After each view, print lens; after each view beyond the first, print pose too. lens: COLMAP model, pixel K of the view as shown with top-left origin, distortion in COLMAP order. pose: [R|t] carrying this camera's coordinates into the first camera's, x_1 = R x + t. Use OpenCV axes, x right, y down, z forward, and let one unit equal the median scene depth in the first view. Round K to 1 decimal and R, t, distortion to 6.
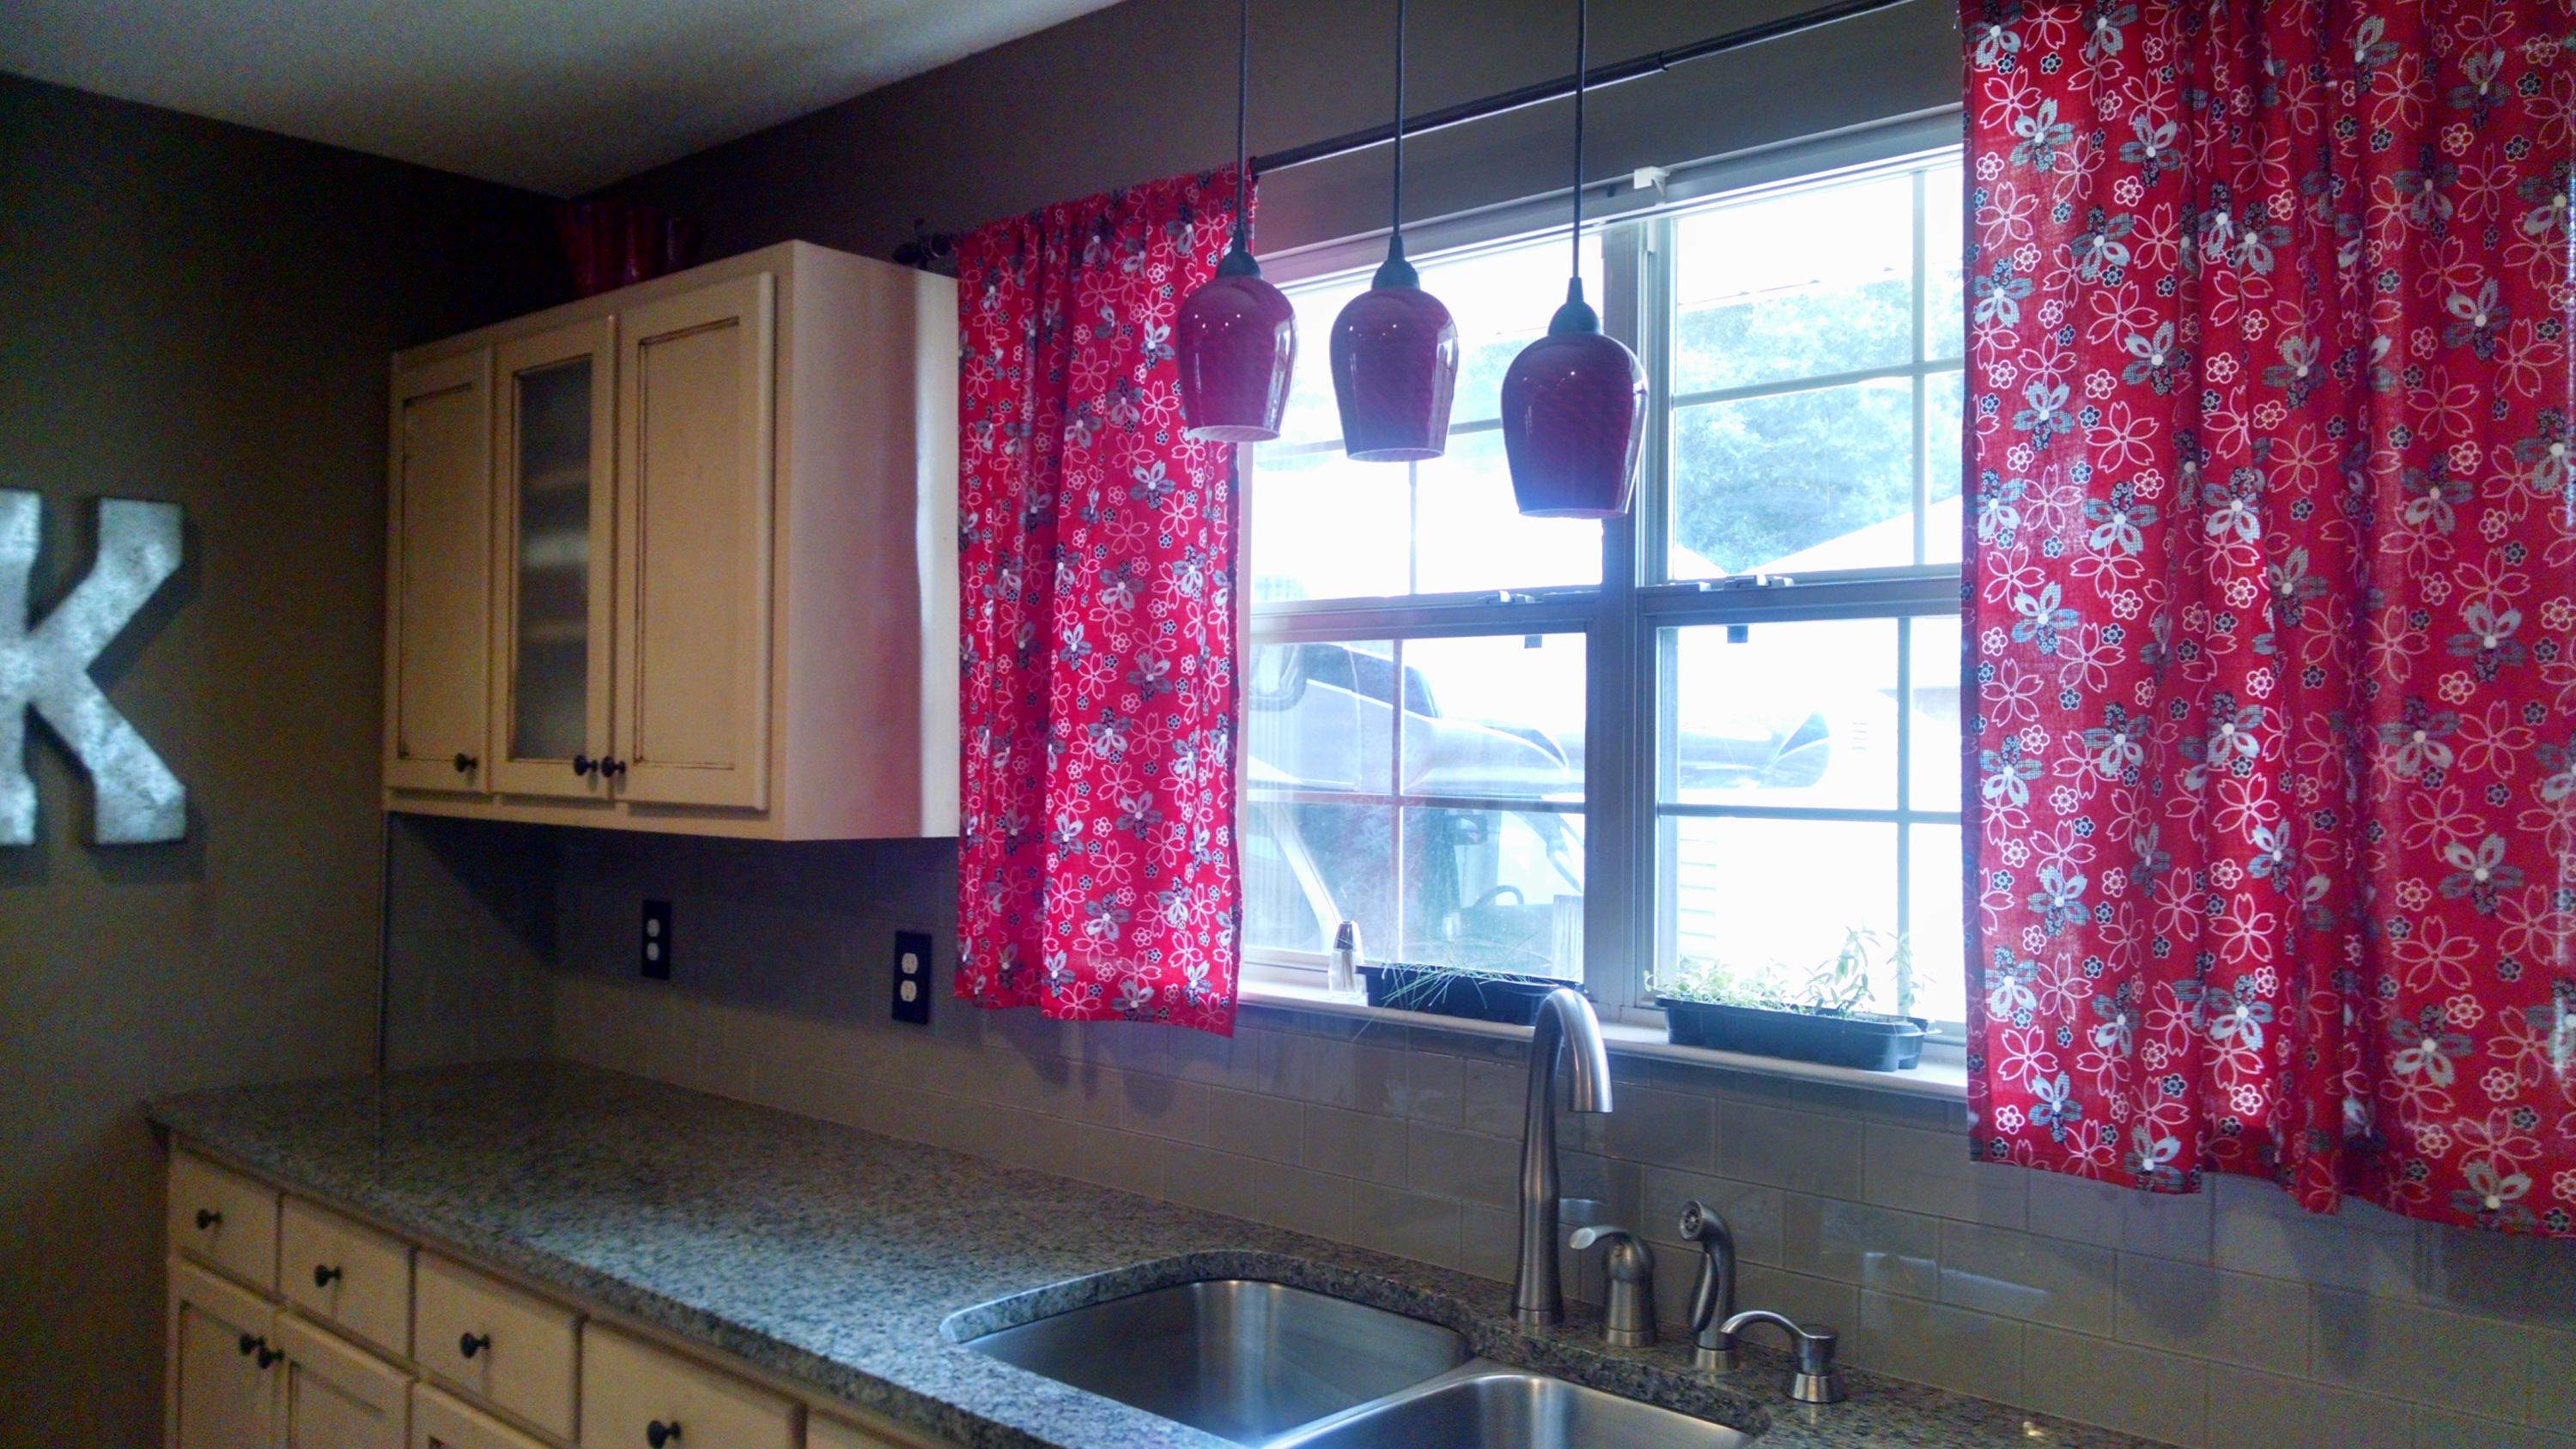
lens RADIAL K [[1945.1, 0, 1276.1], [0, 1945.1, 736.0], [0, 0, 1]] dist [0.053933, -0.117738]
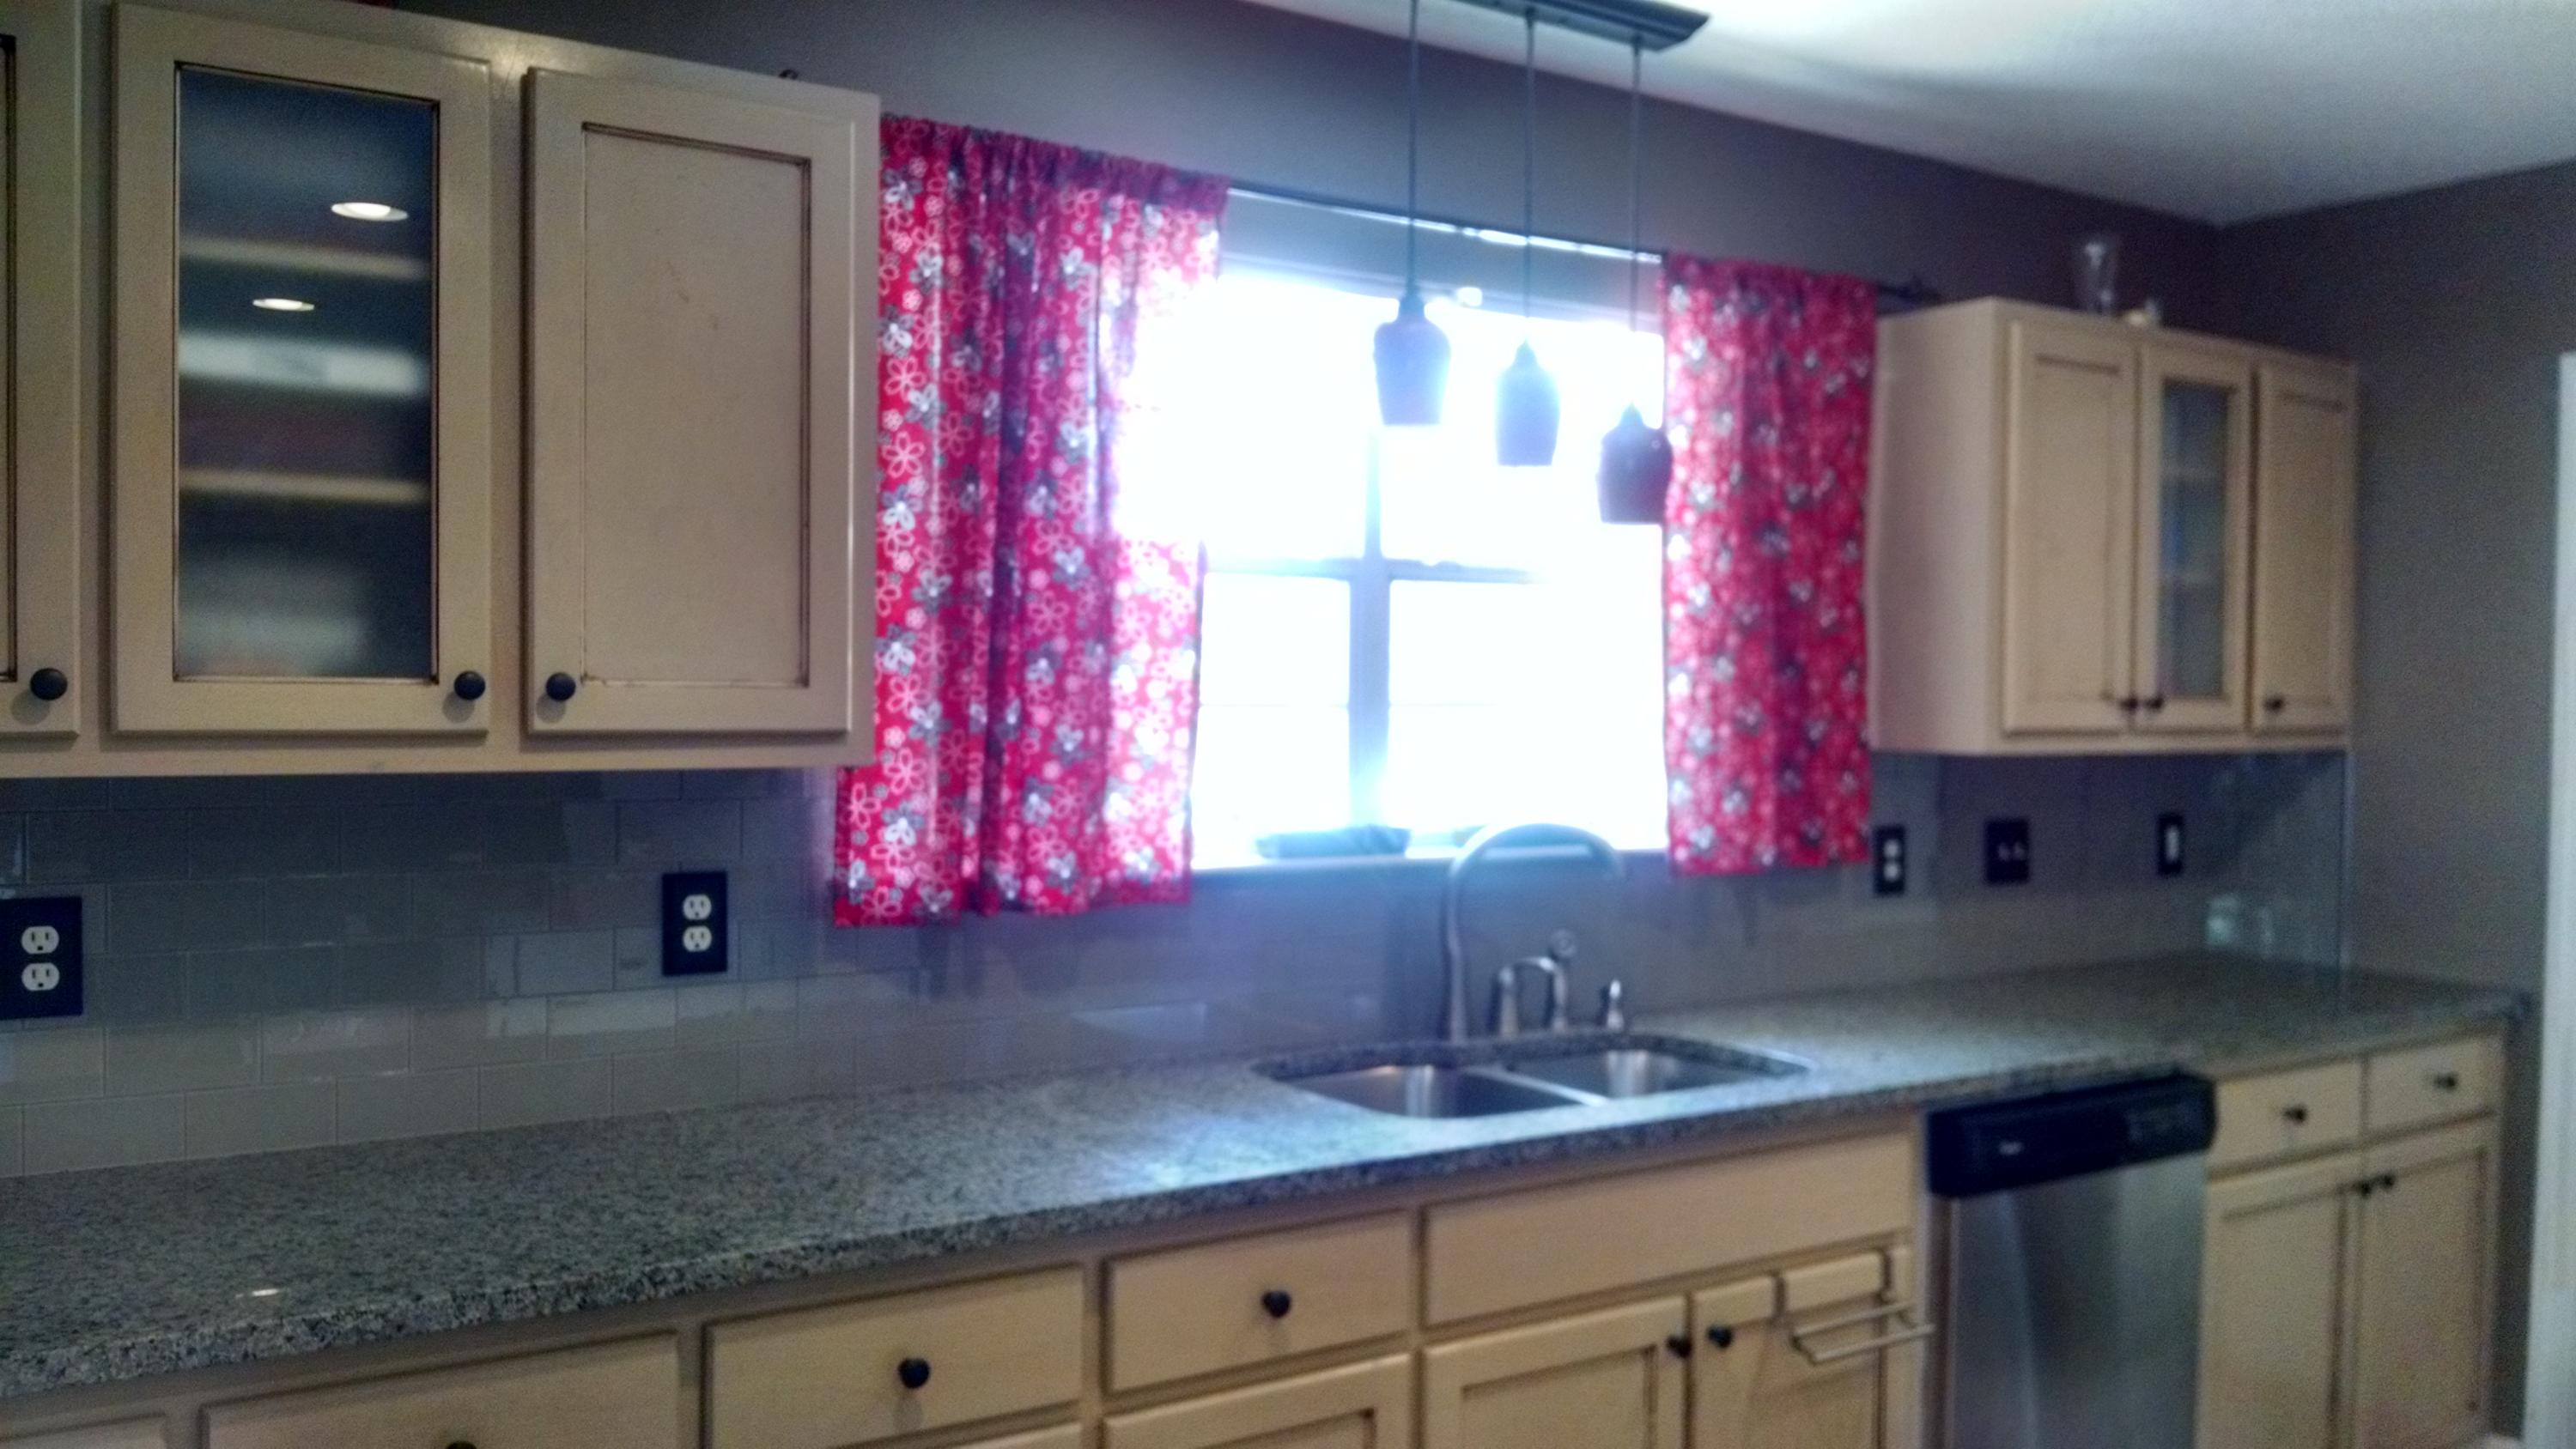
lens RADIAL K [[1945.1, 0, 1276.1], [0, 1945.1, 736.0], [0, 0, 1]] dist [0.053933, -0.117738]
pose [[0.273031, -0.035003, 0.961368, -1.155399], [-0.012079, 0.999134, 0.039808, 0.002166], [-0.961930, -0.022482, 0.272371, 0.620300]]
